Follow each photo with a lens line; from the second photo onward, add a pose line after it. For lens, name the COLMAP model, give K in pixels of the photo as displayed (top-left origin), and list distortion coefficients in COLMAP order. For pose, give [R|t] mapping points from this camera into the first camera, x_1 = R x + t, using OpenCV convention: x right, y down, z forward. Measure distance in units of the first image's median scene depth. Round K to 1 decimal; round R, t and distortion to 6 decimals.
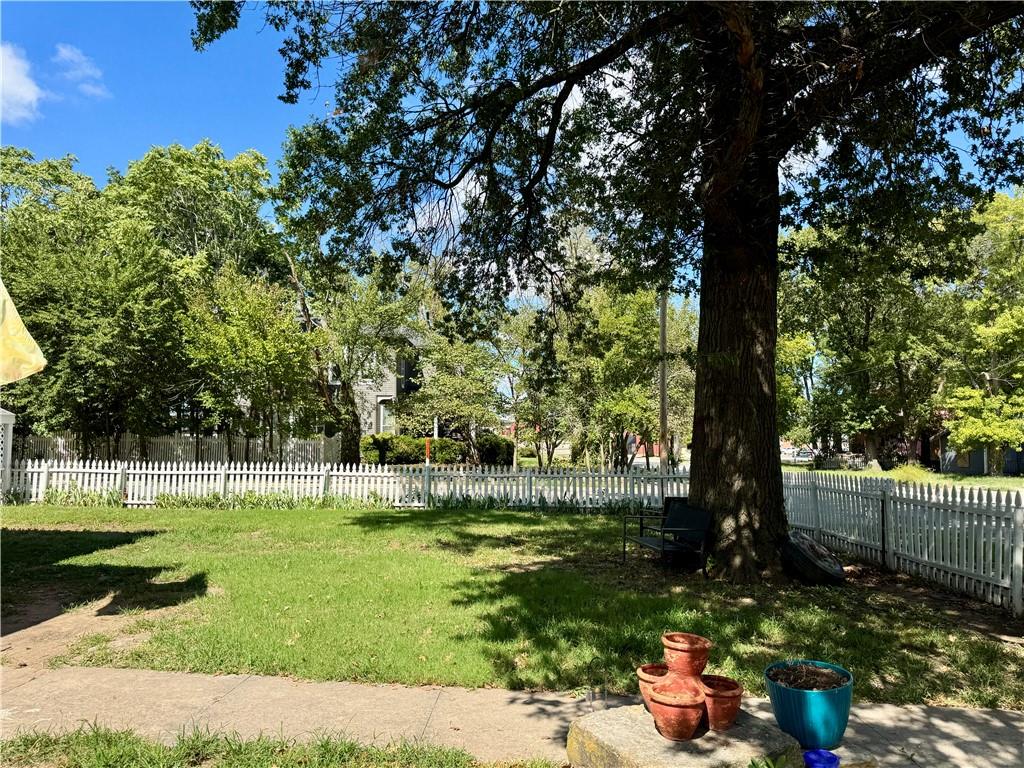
lens RADIAL K [[715.9, 0, 516.4], [0, 715.9, 388.2], [0, 0, 1]] dist [0.109040, -0.169476]
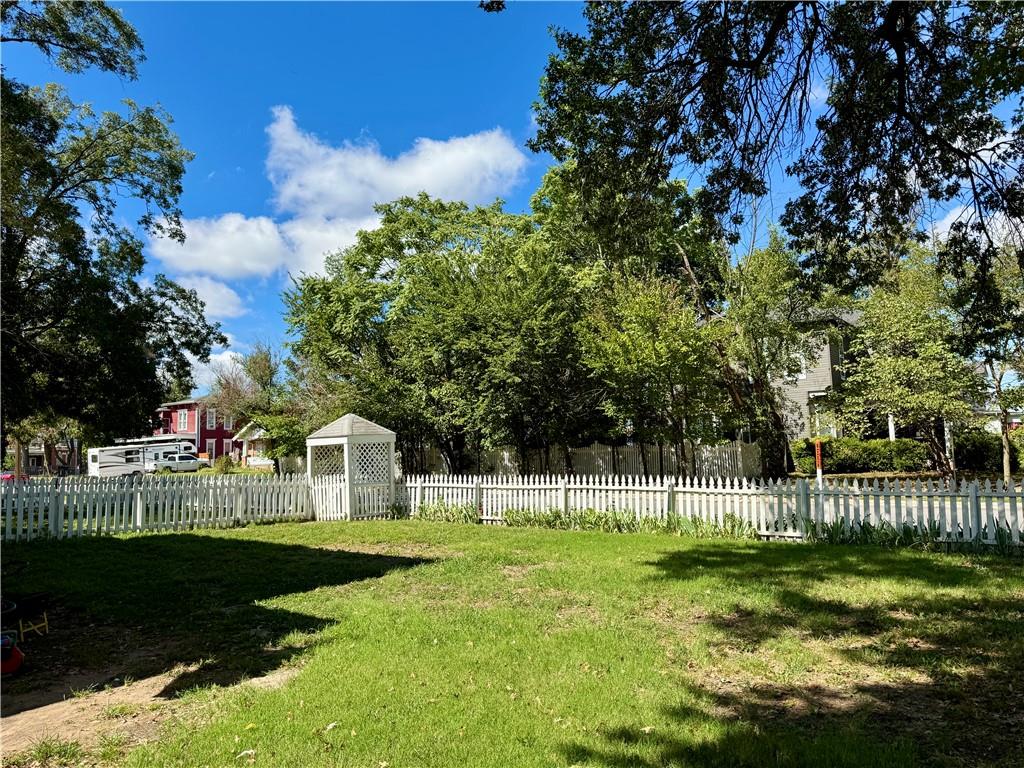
lens RADIAL K [[715.9, 0, 516.4], [0, 715.9, 388.2], [0, 0, 1]] dist [0.109040, -0.169476]
pose [[0.804111, -0.083688, -0.588559, 0.048863], [0.077913, 0.996338, -0.035223, 0.014051], [0.589352, -0.017533, 0.807686, 0.163840]]
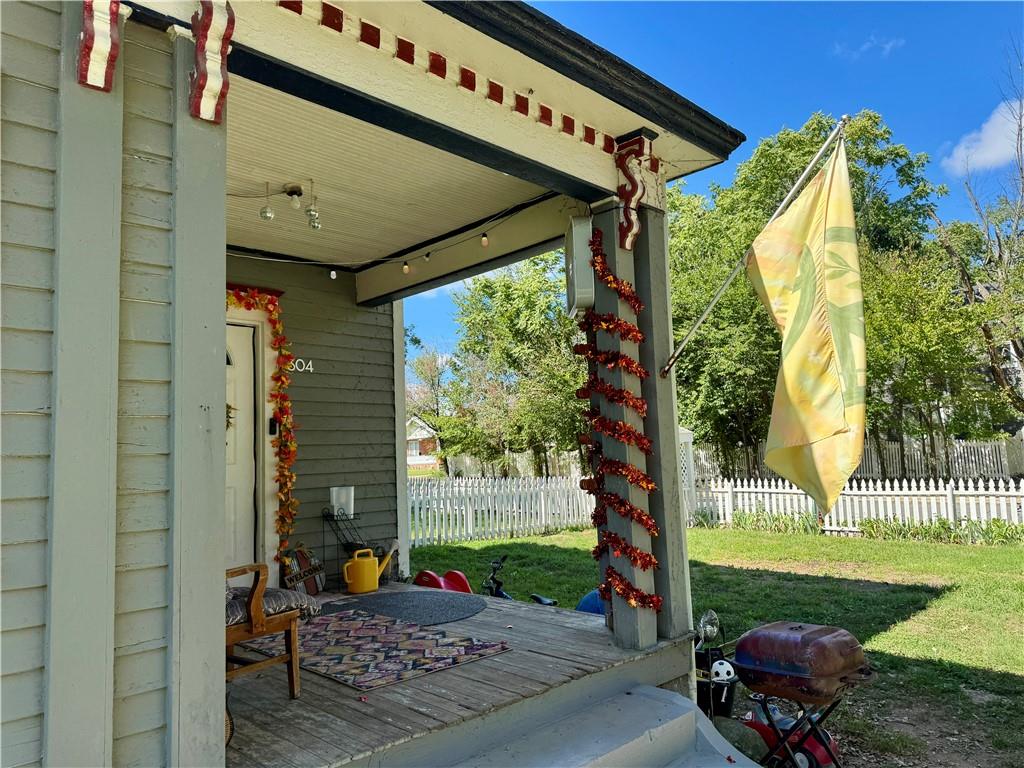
lens RADIAL K [[716.4, 0, 505.9], [0, 716.4, 393.2], [0, 0, 1]] dist [0.104136, -0.136560]
pose [[0.707356, -0.095408, -0.700389, -0.119775], [0.097363, 0.994555, -0.037149, -0.002049], [0.700120, -0.041914, 0.712794, 0.092751]]
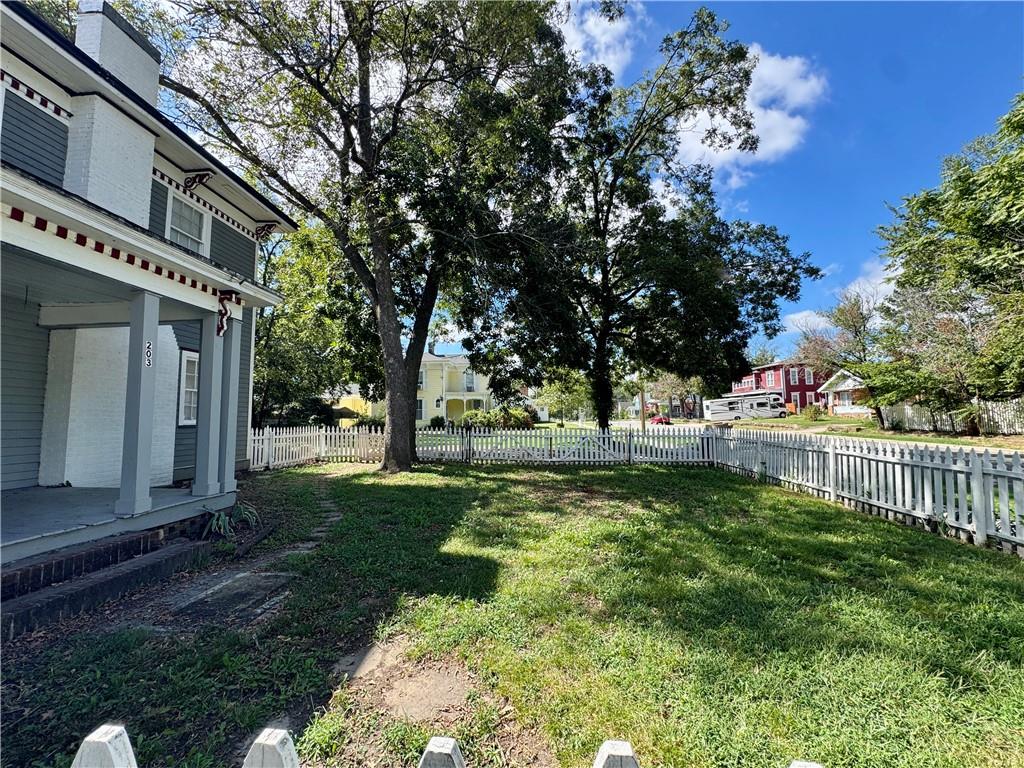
lens RADIAL K [[412.8, 0, 512.0], [0, 412.8, 384.0], [0, 0, 1]] dist [-0.000412, -0.000333]
pose [[-0.053290, -0.084100, -0.995031, -0.472798], [0.093619, 0.991638, -0.088827, 0.028023], [0.994181, -0.097888, -0.044971, 0.444099]]
